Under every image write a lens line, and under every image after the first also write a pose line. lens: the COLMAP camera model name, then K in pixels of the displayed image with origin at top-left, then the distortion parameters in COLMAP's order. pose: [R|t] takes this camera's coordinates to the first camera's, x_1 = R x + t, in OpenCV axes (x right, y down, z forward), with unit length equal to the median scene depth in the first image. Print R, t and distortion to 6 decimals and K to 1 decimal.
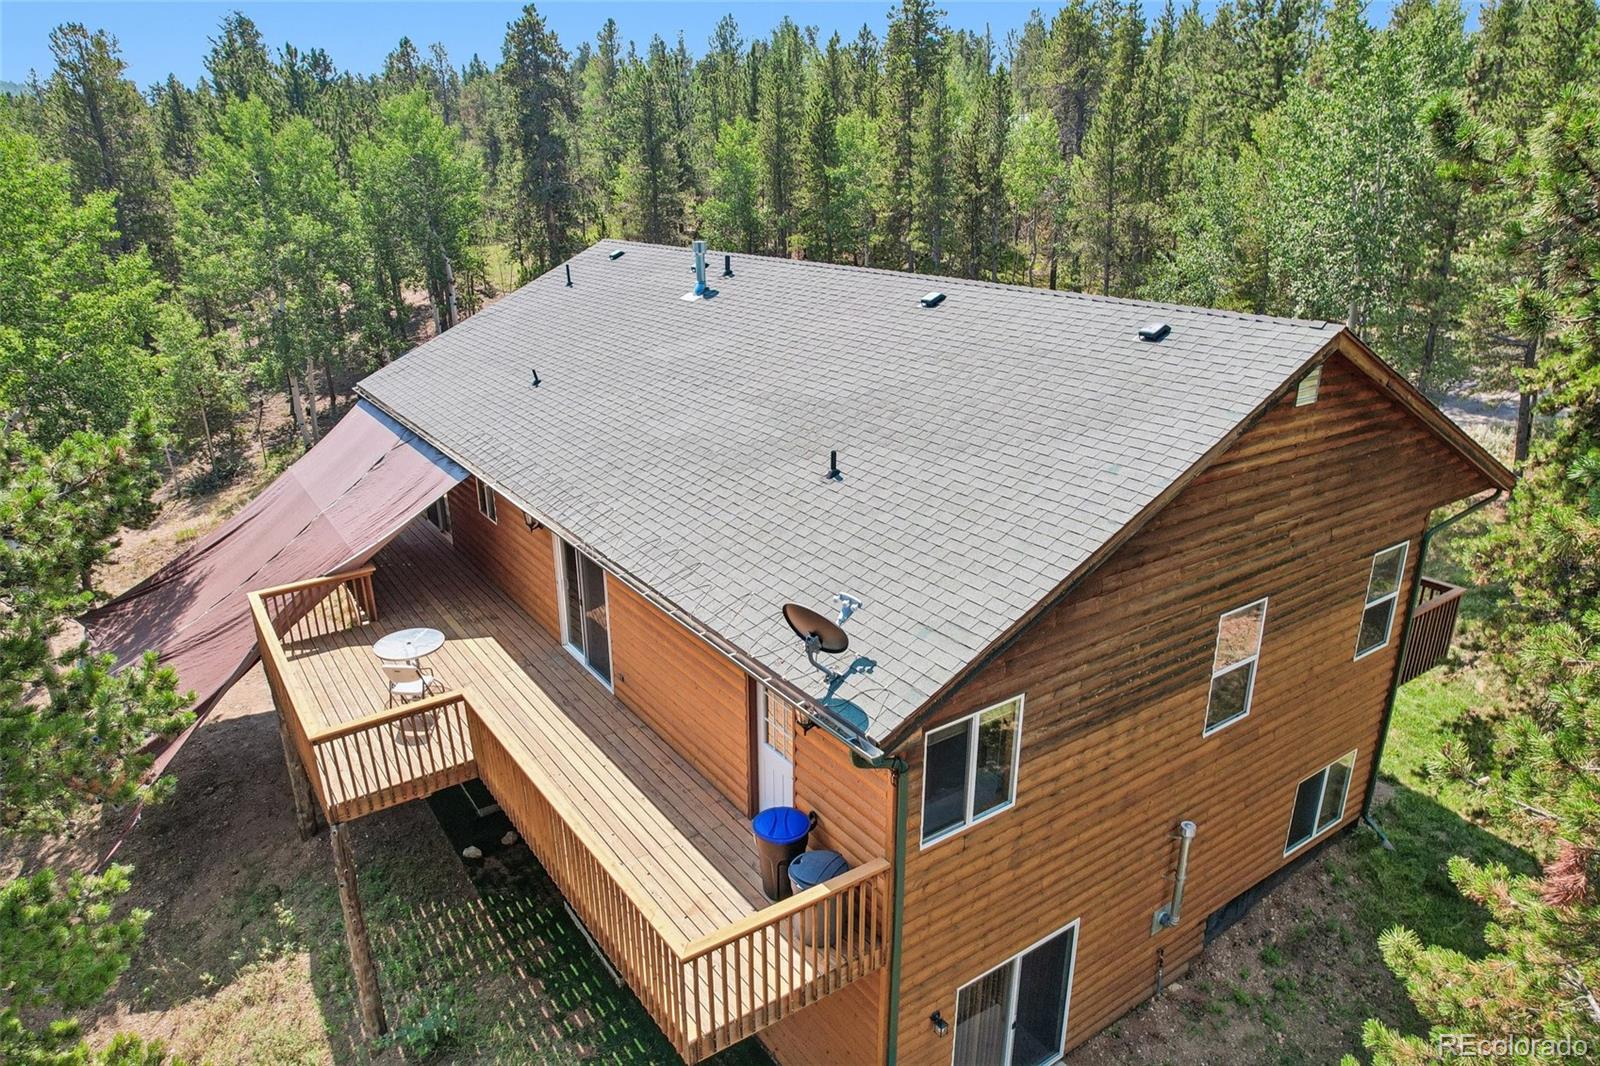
lens RADIAL K [[983.9, 0, 800.0], [0, 983.9, 533.0], [0, 0, 1]] dist [-0.002859, -0.000091]
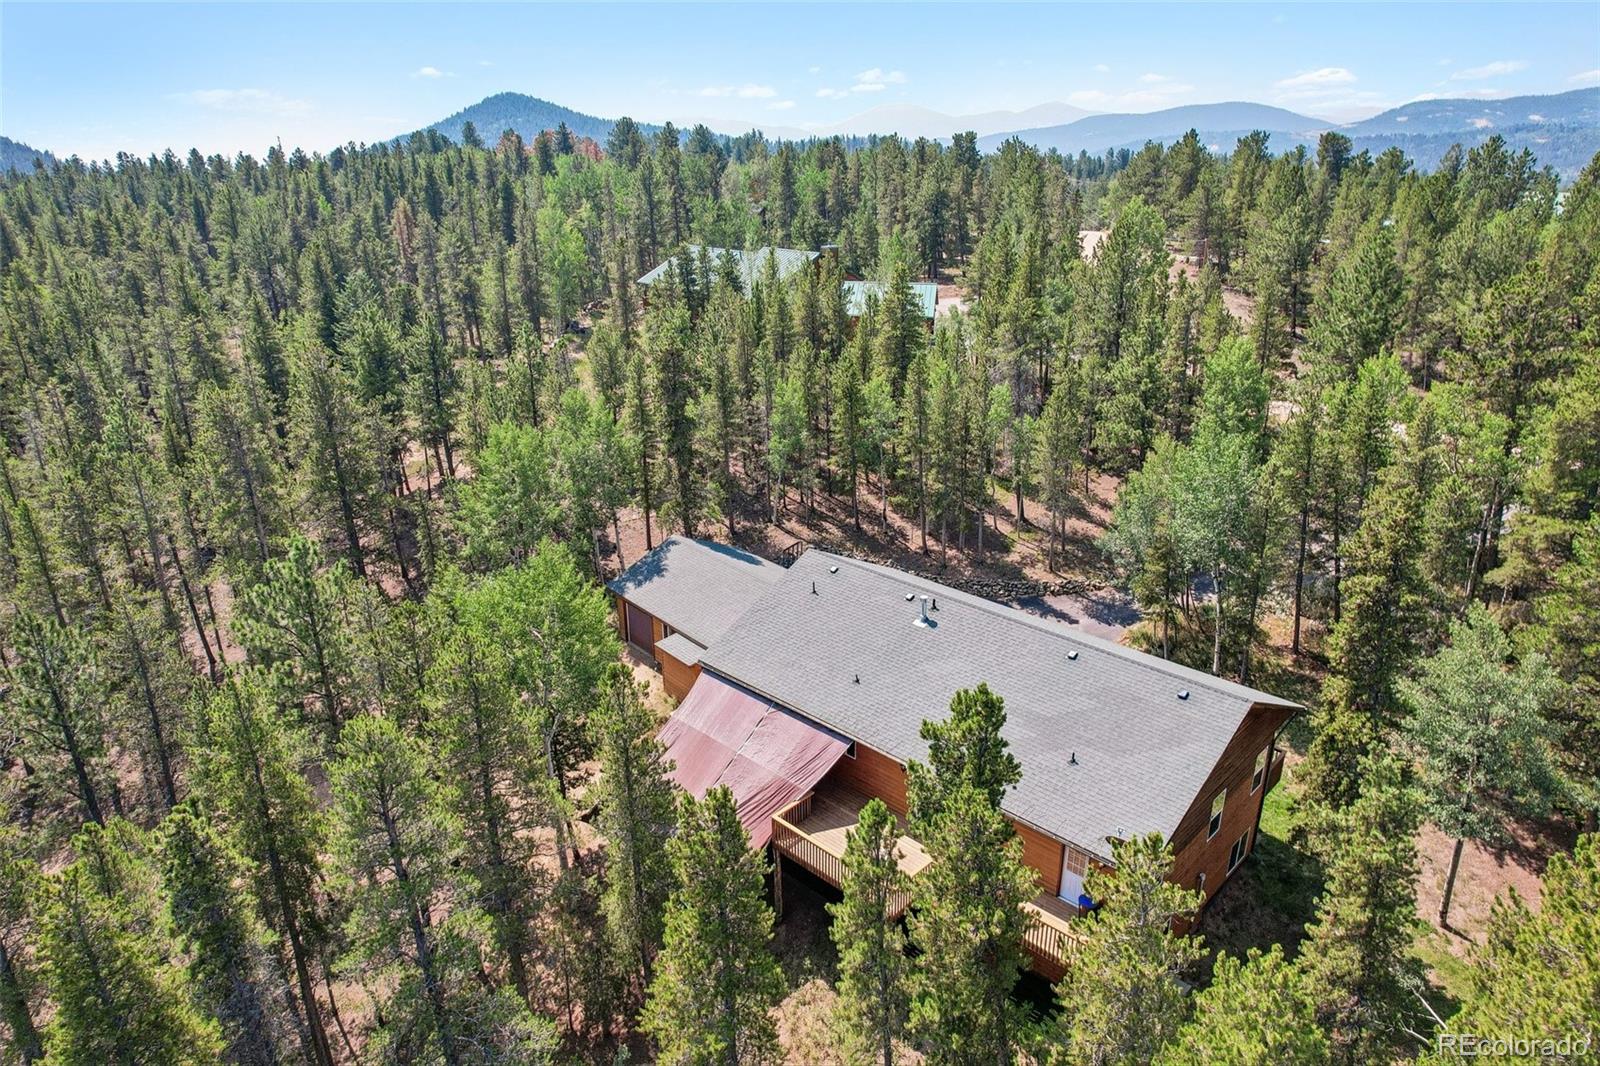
lens RADIAL K [[983.9, 0, 800.0], [0, 983.9, 533.0], [0, 0, 1]] dist [-0.002859, -0.000091]
pose [[0.976913, -0.100348, 0.188605, -0.903661], [0.092640, 0.994480, 0.049274, -0.697001], [-0.192508, -0.030664, 0.980816, -1.149781]]
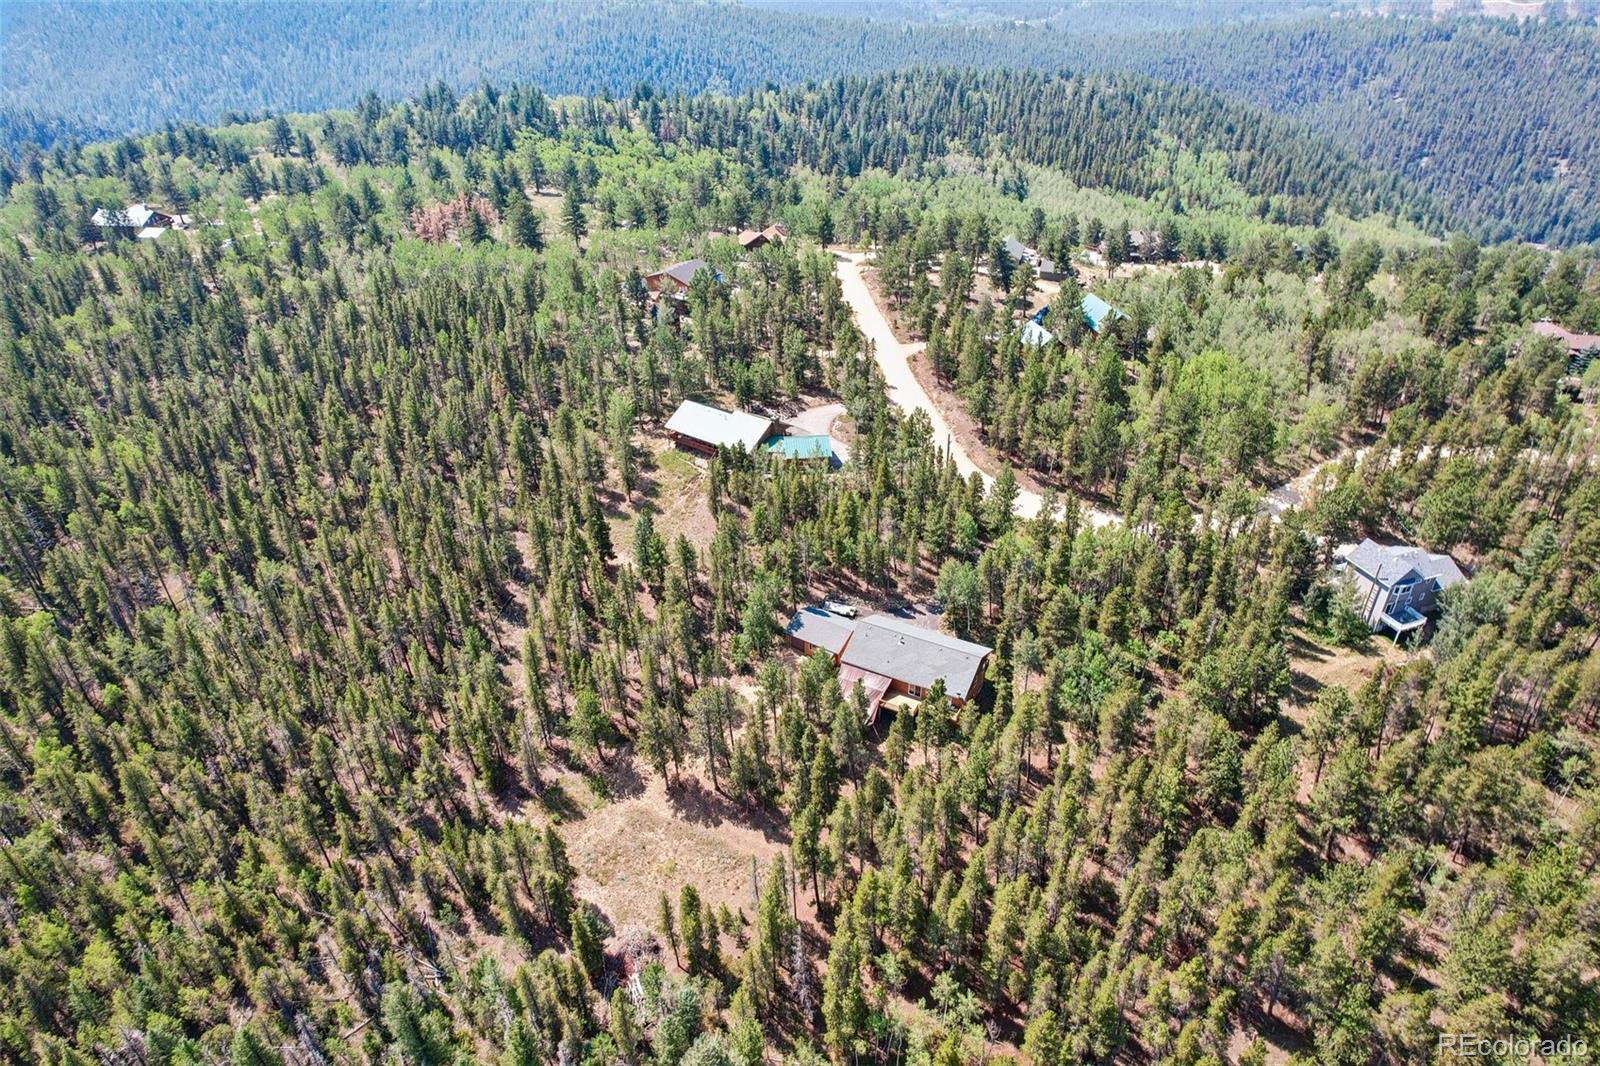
lens RADIAL K [[983.9, 0, 800.0], [0, 983.9, 533.0], [0, 0, 1]] dist [-0.002859, -0.000091]
pose [[0.872285, -0.269110, 0.408287, -4.781761], [0.160696, 0.946329, 0.280423, -4.317488], [-0.461839, -0.178999, 0.868714, -6.640368]]
